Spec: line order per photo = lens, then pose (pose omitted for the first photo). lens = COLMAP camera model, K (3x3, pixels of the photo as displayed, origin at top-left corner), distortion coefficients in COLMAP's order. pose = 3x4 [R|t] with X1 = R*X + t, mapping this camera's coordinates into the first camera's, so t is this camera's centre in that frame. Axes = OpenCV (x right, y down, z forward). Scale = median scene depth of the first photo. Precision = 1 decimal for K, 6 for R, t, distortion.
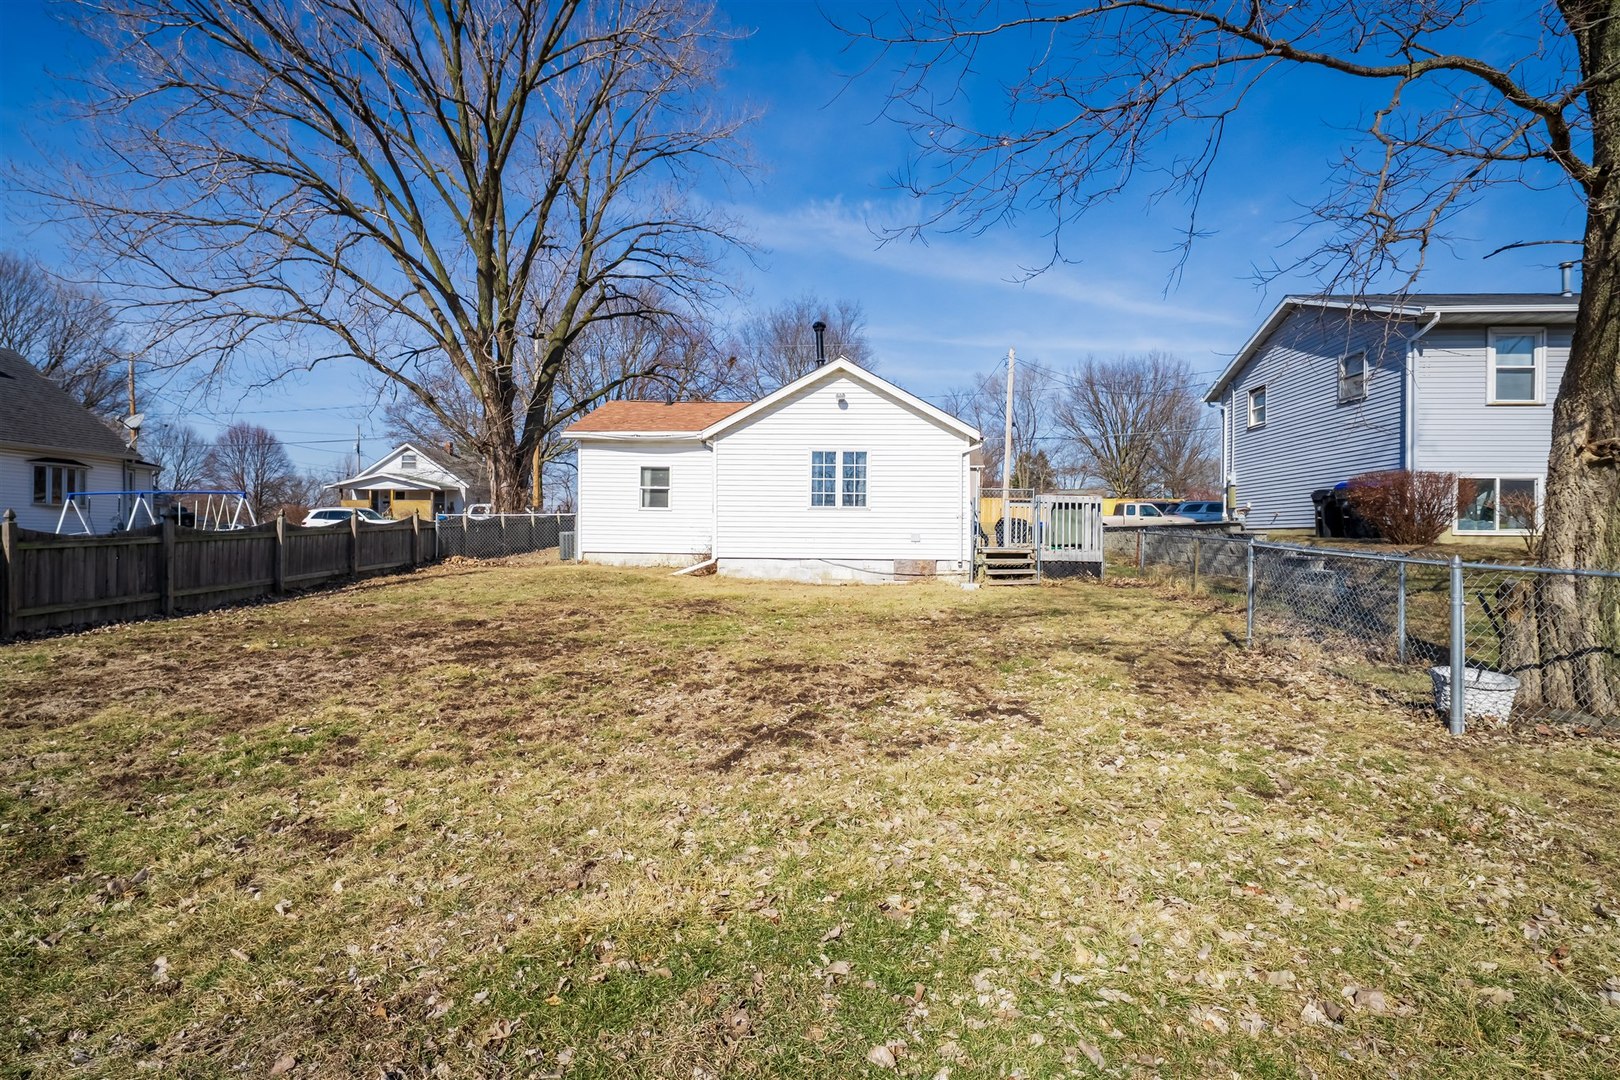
lens RADIAL K [[821.5, 0, 810.0], [0, 821.5, 540.0], [0, 0, 1]] dist [-0.001130, 0.000300]
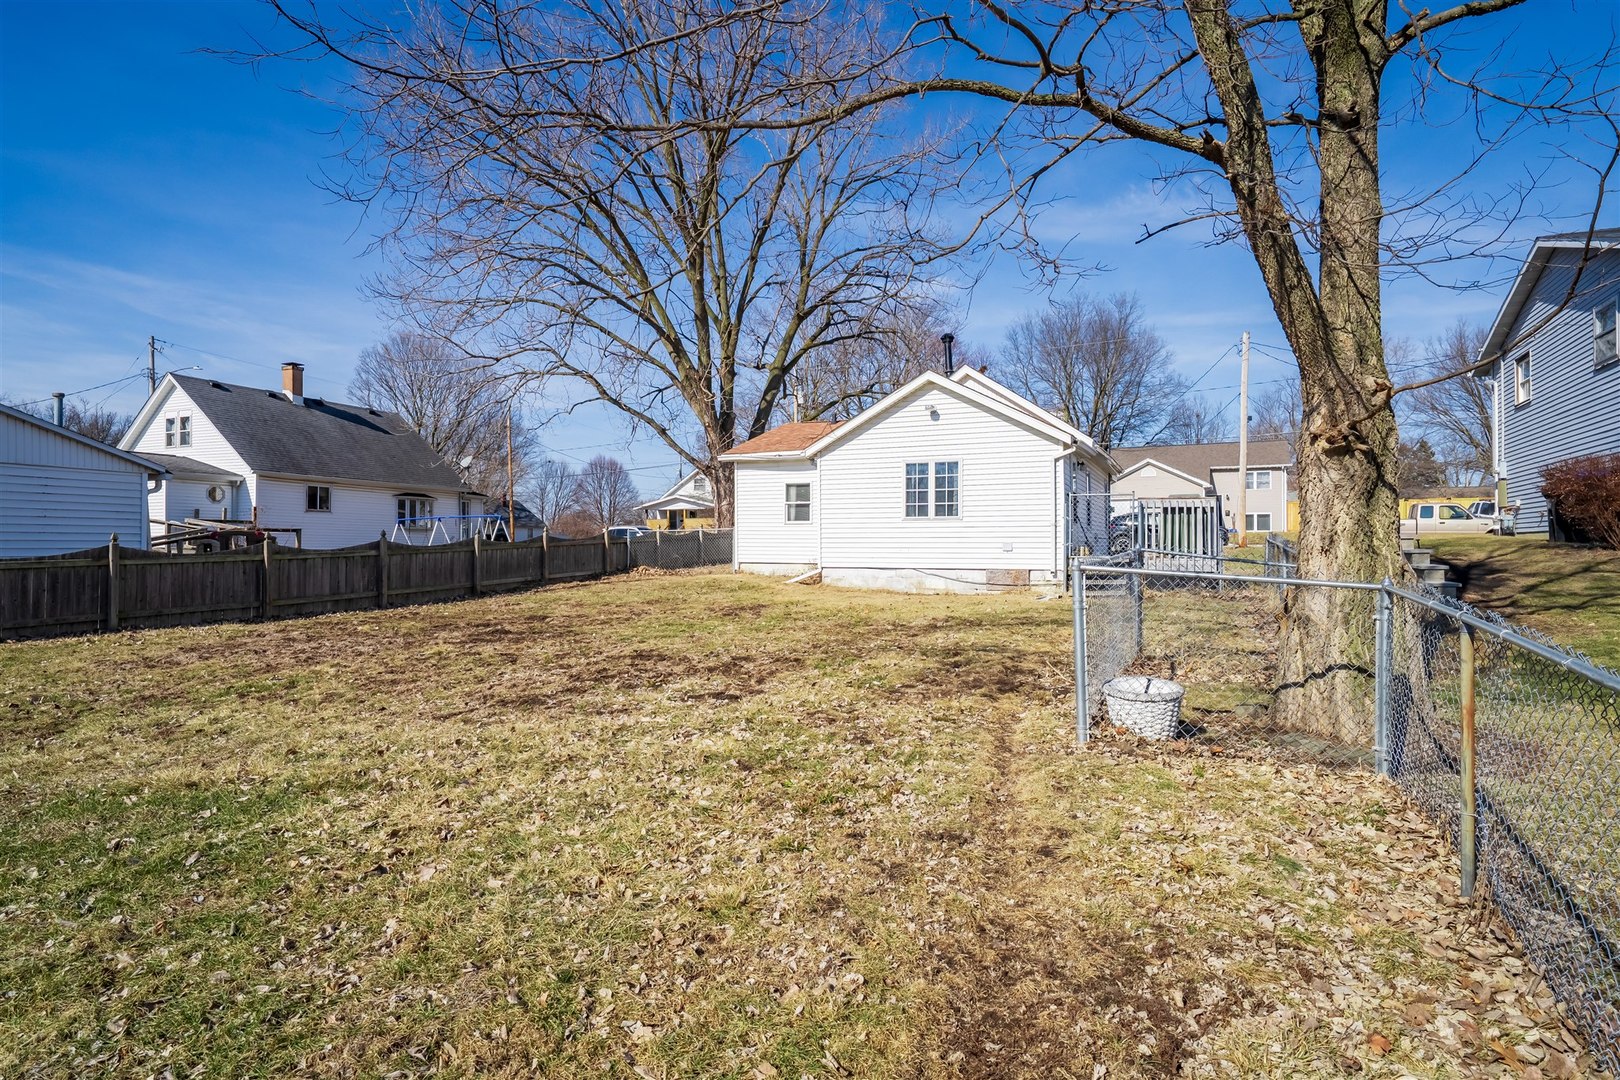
lens RADIAL K [[835.9, 0, 810.0], [0, 835.9, 540.0], [0, 0, 1]] dist [-0.002615, -0.000063]
pose [[0.925291, -0.011521, -0.379083, 0.248240], [0.005624, 0.999845, -0.016660, 0.003684], [0.379216, 0.013283, 0.925213, -0.009136]]
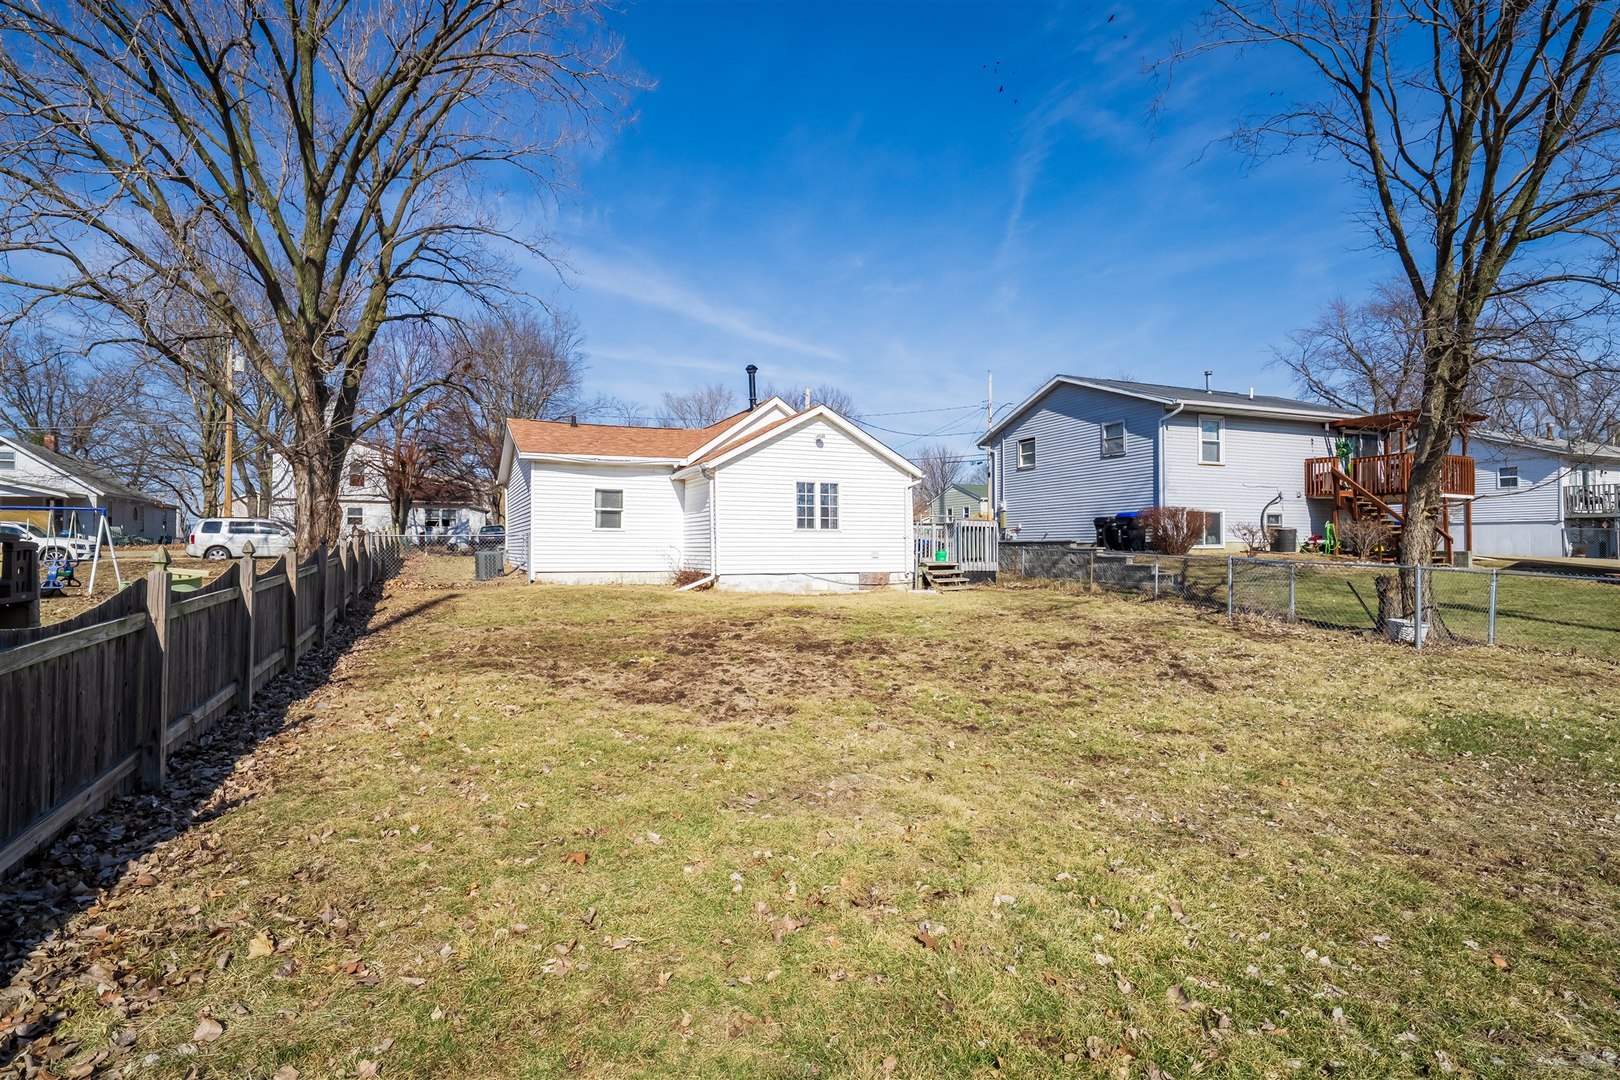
lens RADIAL K [[821.5, 0, 810.0], [0, 821.5, 540.0], [0, 0, 1]] dist [-0.001130, 0.000300]
pose [[0.897840, -0.004379, 0.440301, -0.431668], [0.010921, 0.999864, -0.012327, -0.008839], [-0.440187, 0.015876, 0.897766, -0.054752]]
